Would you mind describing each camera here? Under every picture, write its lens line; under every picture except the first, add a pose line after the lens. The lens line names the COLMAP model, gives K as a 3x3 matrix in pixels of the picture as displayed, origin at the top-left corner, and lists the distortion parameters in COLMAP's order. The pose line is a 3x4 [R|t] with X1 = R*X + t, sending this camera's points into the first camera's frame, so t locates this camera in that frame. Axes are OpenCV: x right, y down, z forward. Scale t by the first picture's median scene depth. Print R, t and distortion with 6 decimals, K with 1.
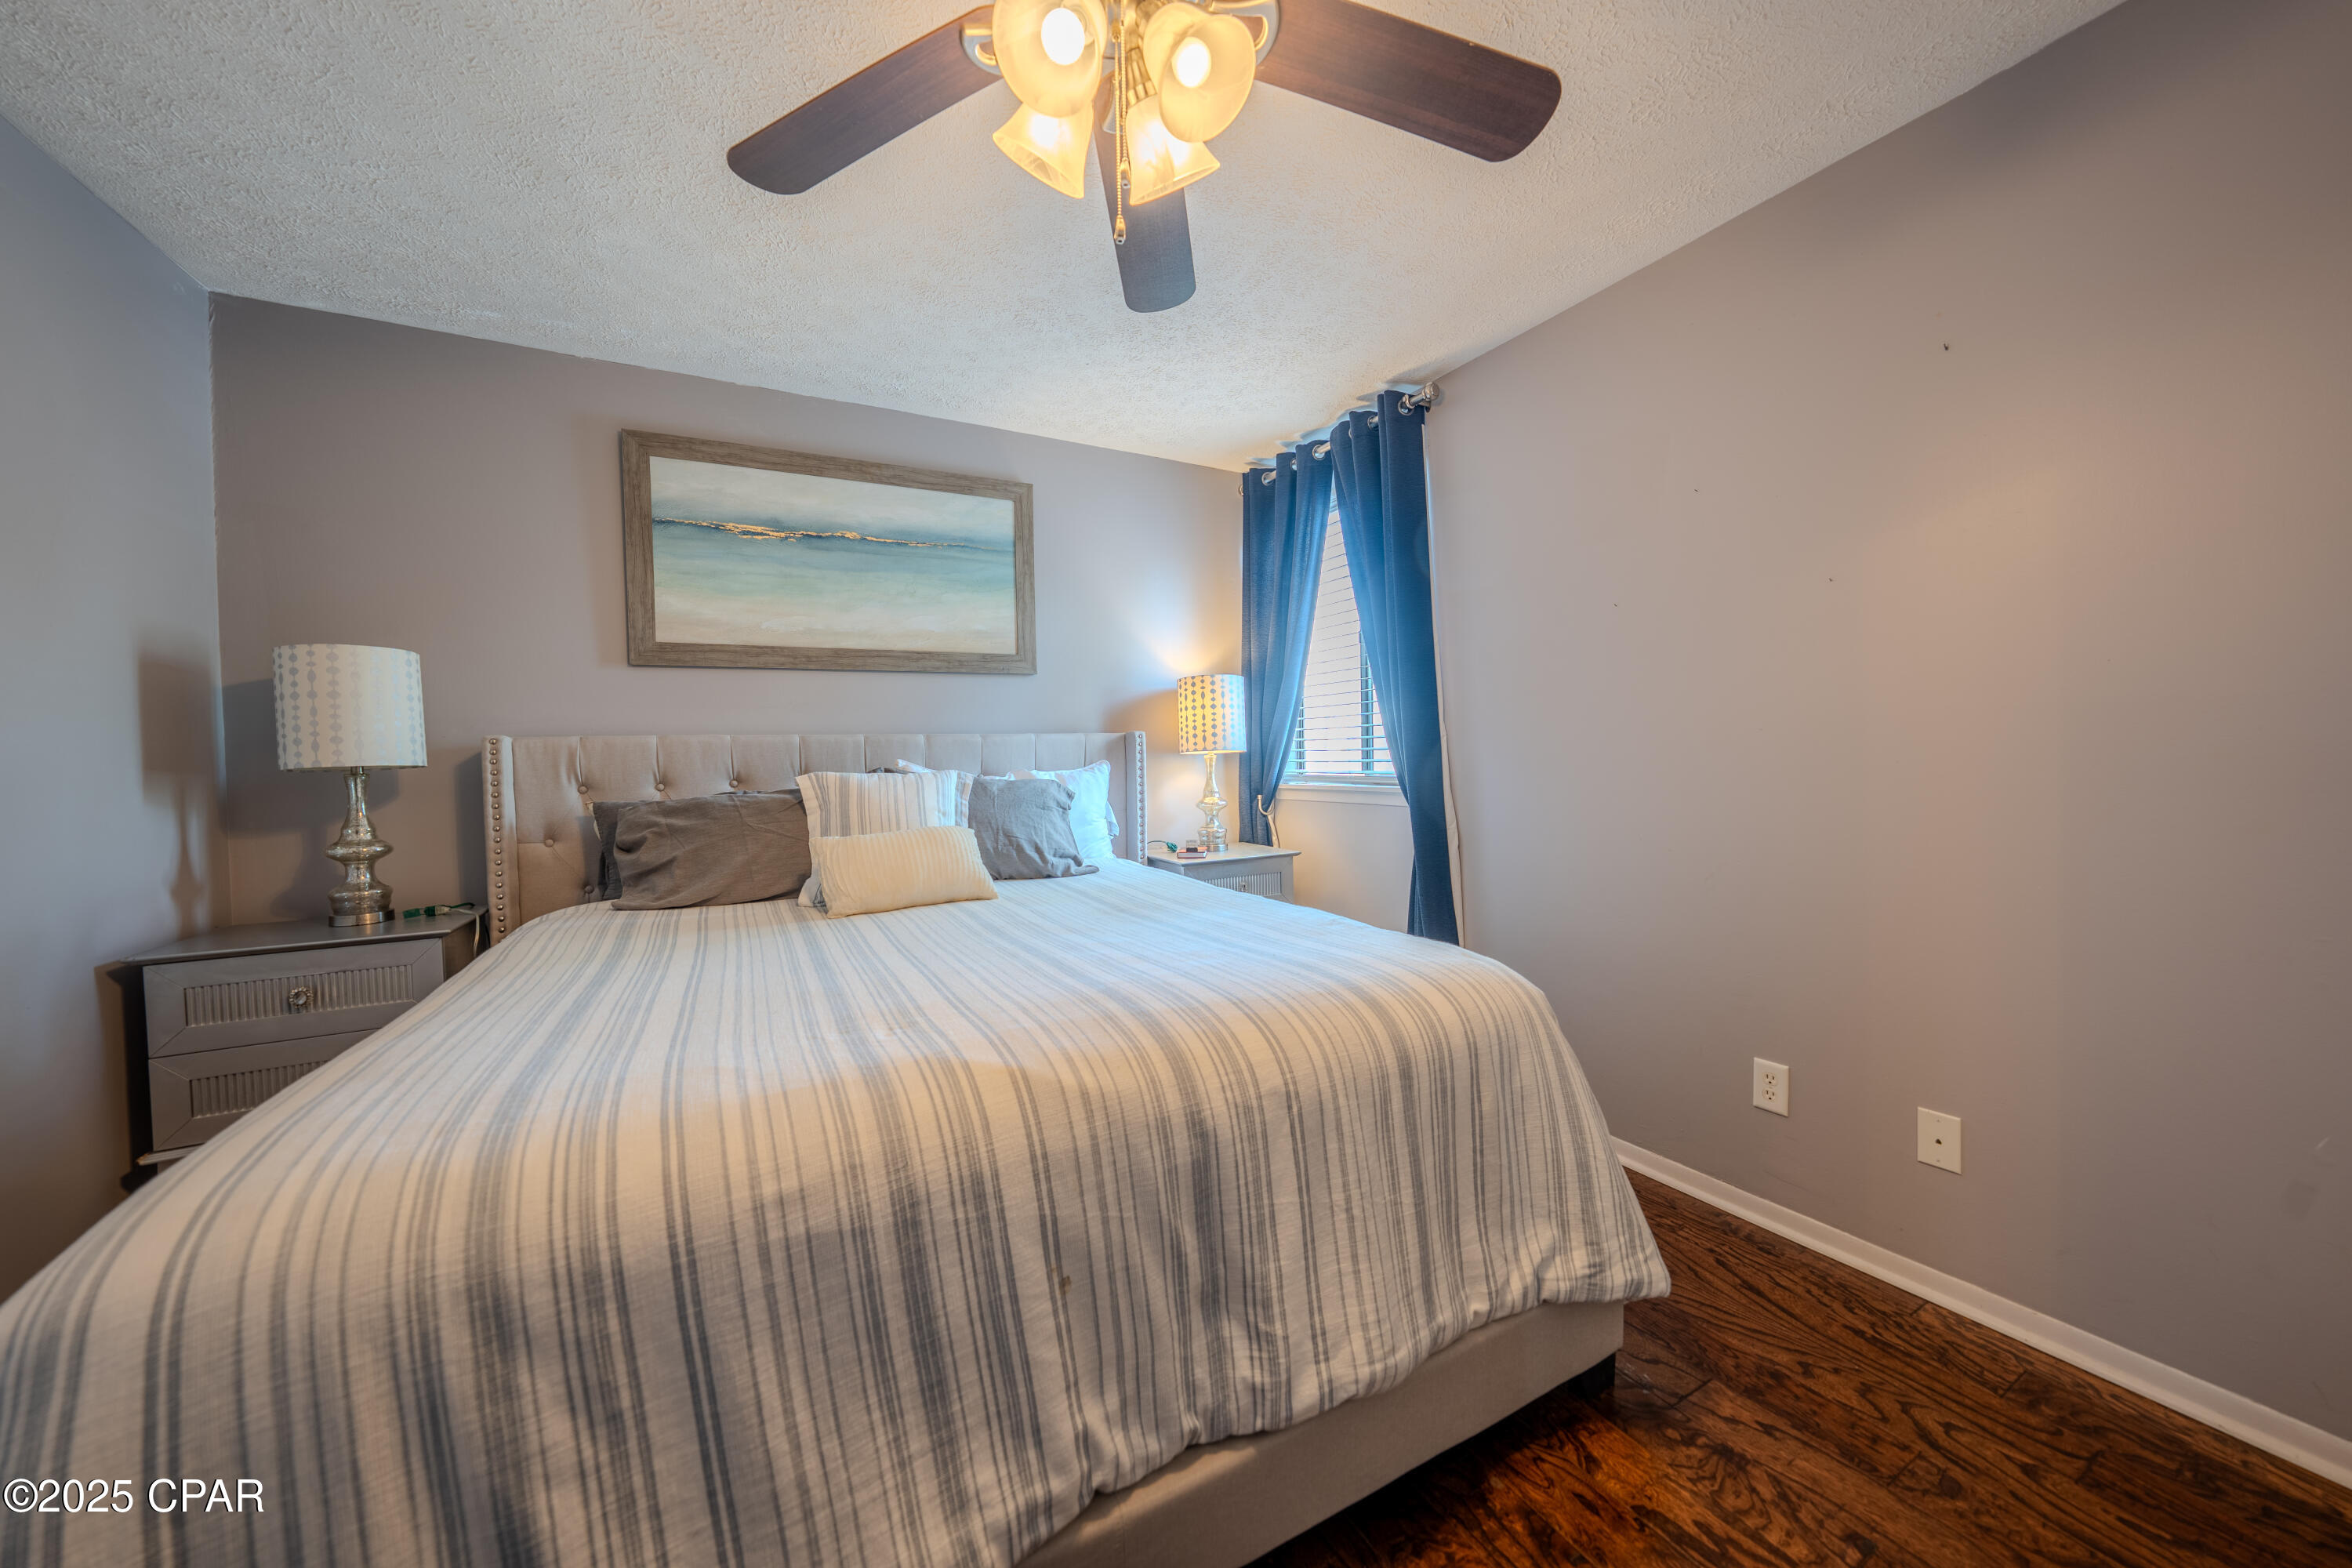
lens RADIAL K [[814.7, 0, 1178.4], [0, 814.7, 779.7], [0, 0, 1]] dist [-0.018214, 0.002096]
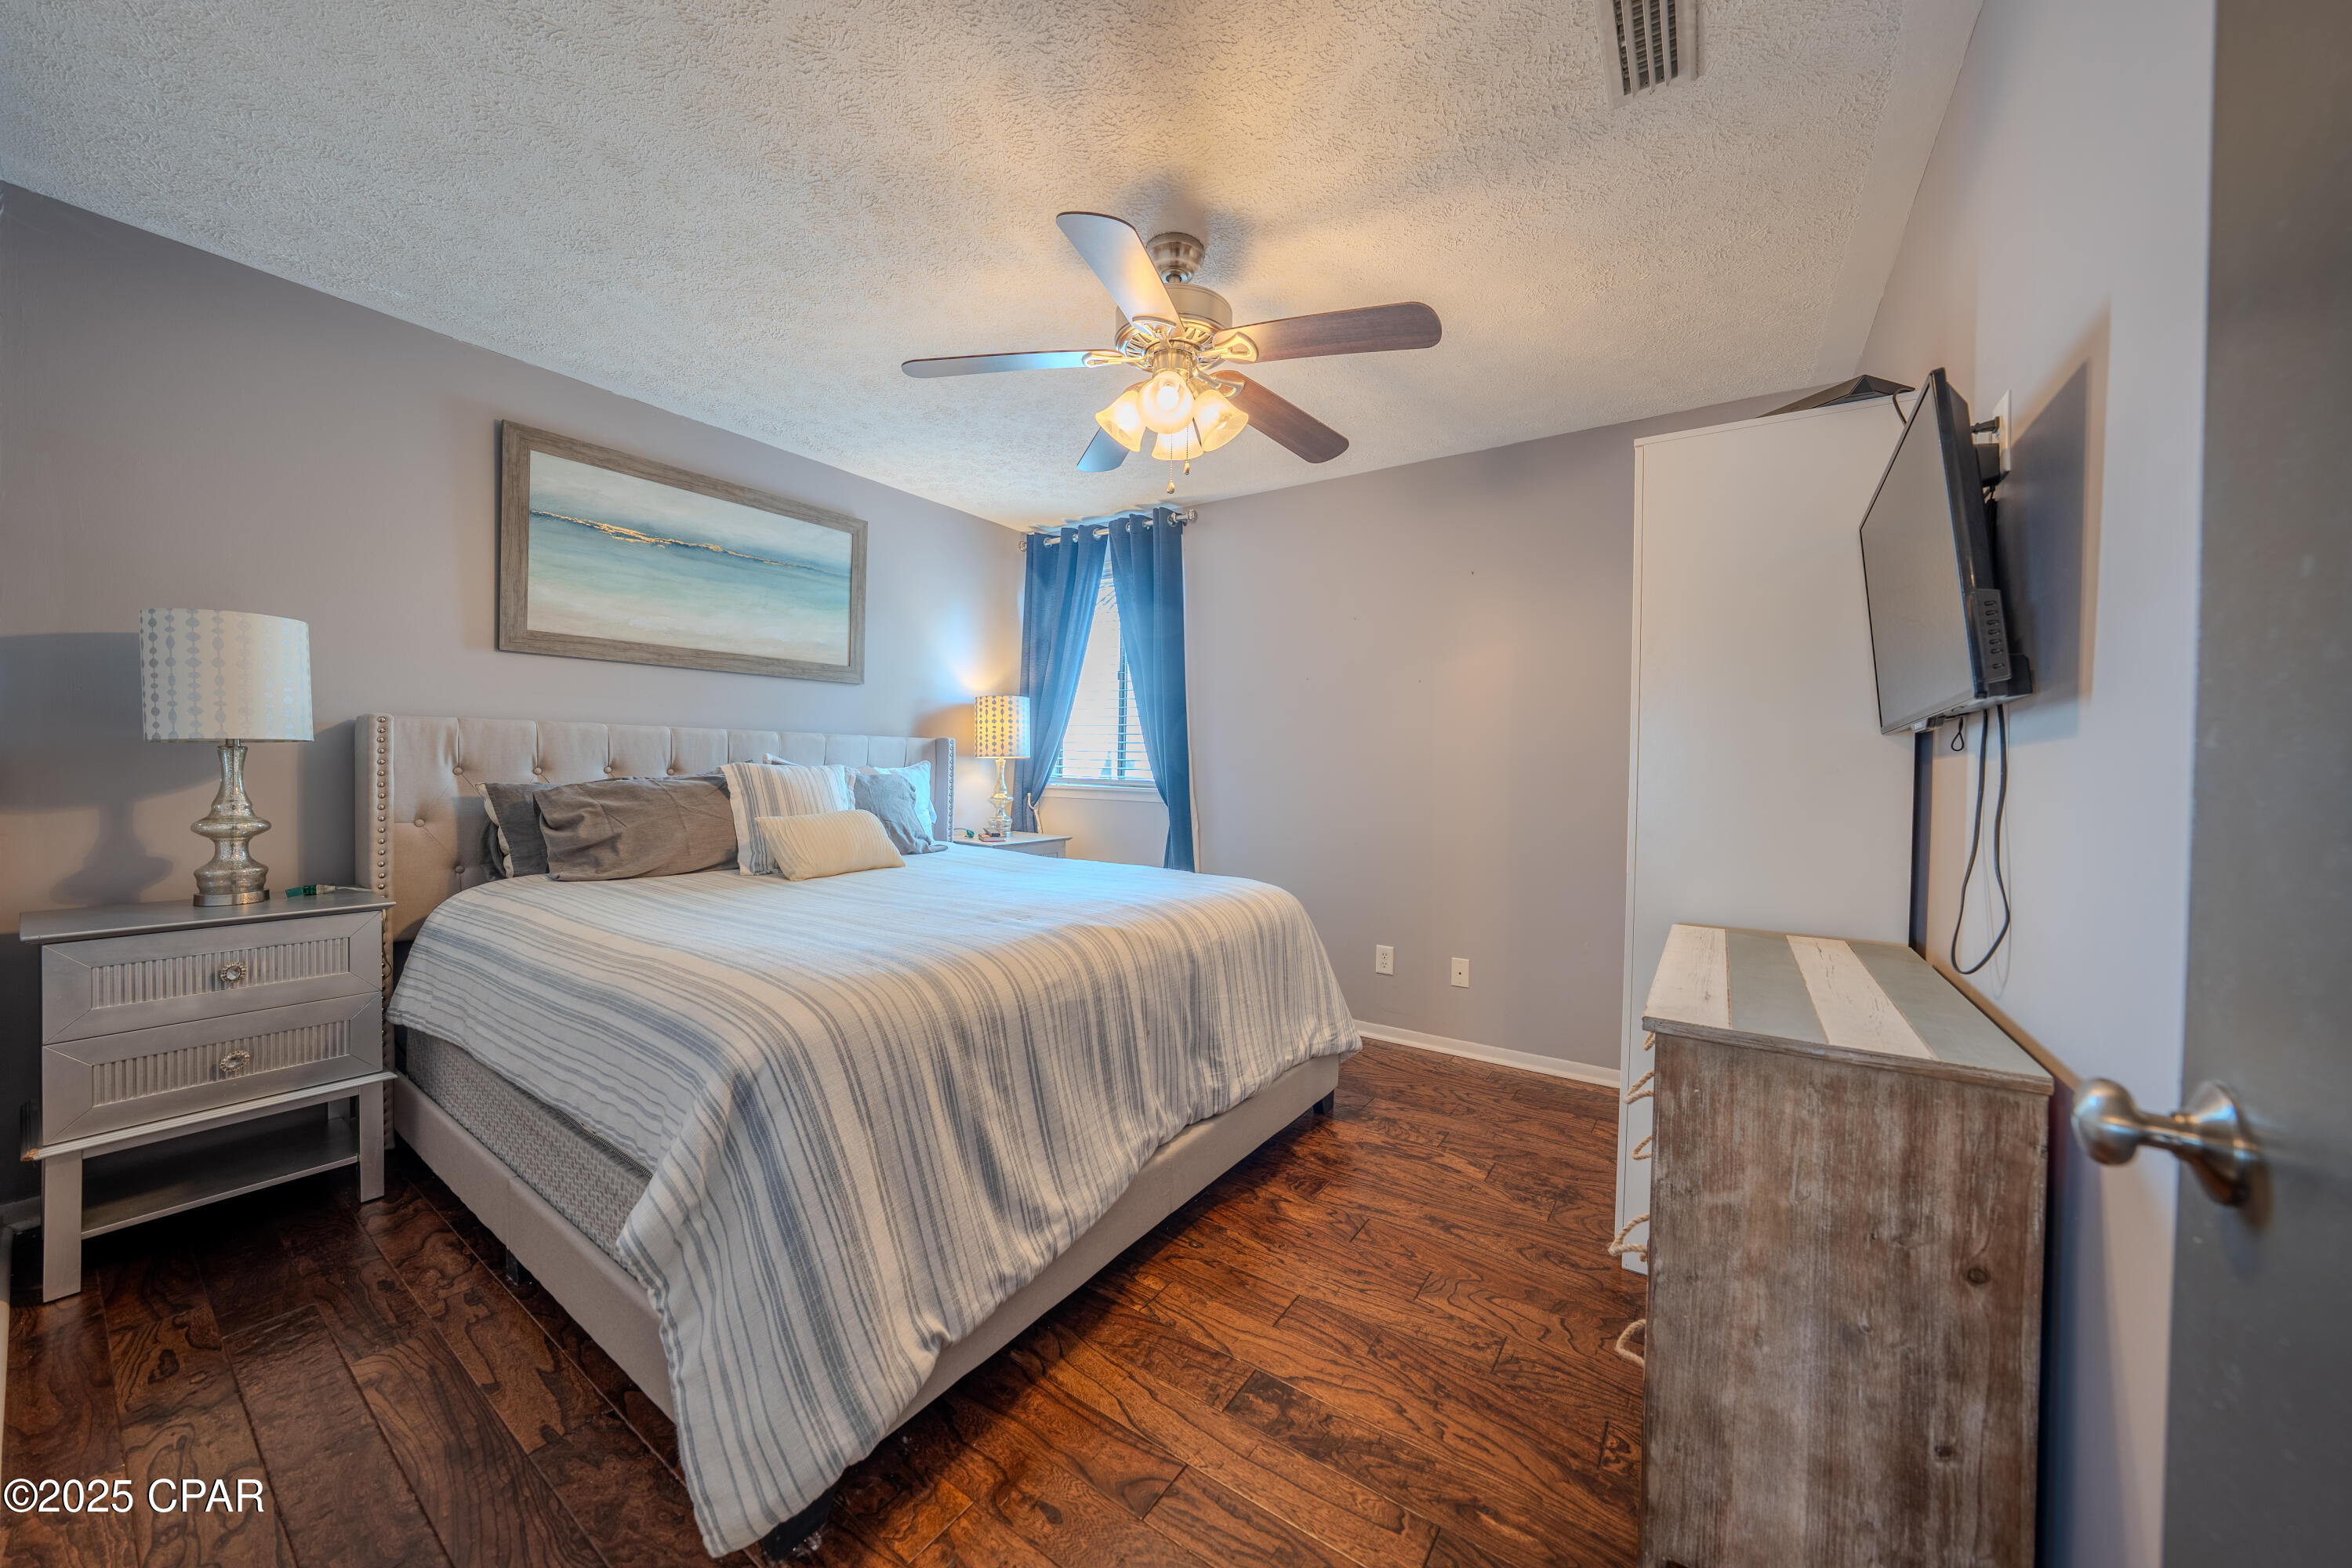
lens RADIAL K [[814.7, 0, 1174.6], [0, 814.7, 782.3], [0, 0, 1]] dist [-0.018214, 0.002096]
pose [[0.890715, 0.026267, 0.453802, -0.451612], [-0.023839, 0.999655, -0.011070, 0.018667], [-0.453936, -0.000958, 0.891034, -0.350173]]
